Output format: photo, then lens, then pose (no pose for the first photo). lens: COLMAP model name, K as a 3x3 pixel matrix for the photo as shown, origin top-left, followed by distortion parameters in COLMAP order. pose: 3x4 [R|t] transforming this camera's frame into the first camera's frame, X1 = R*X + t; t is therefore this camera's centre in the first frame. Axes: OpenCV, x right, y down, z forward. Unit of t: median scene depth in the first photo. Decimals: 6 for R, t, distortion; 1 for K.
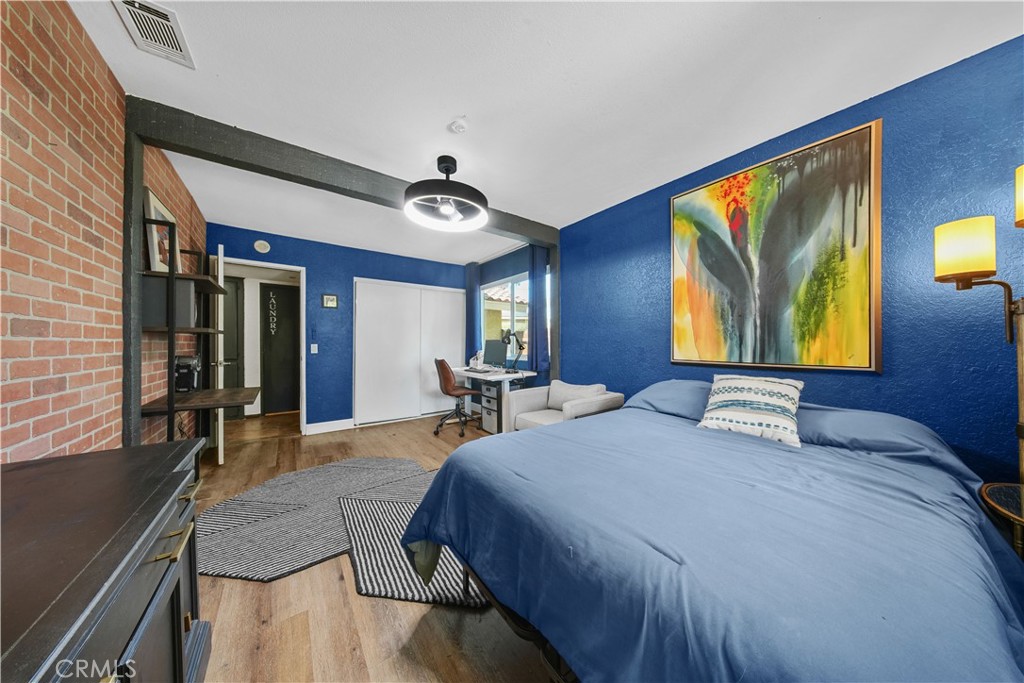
lens RADIAL K [[299.7, 0, 516.0], [0, 299.7, 343.7], [0, 0, 1]] dist [0.000665, -0.000043]
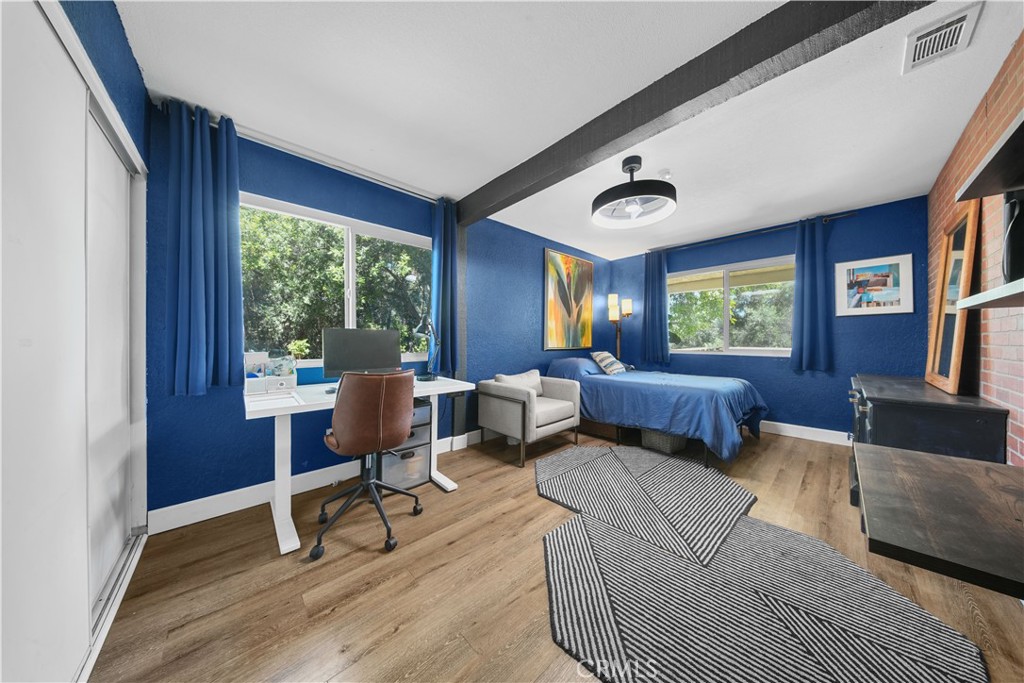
lens RADIAL K [[299.7, 0, 515.8], [0, 299.7, 340.0], [0, 0, 1]] dist [0.000665, -0.000043]
pose [[-0.082621, -0.003278, 0.996576, -1.209943], [-0.001244, 0.999994, 0.003186, 0.003947], [-0.996580, -0.000976, -0.082625, 1.462983]]
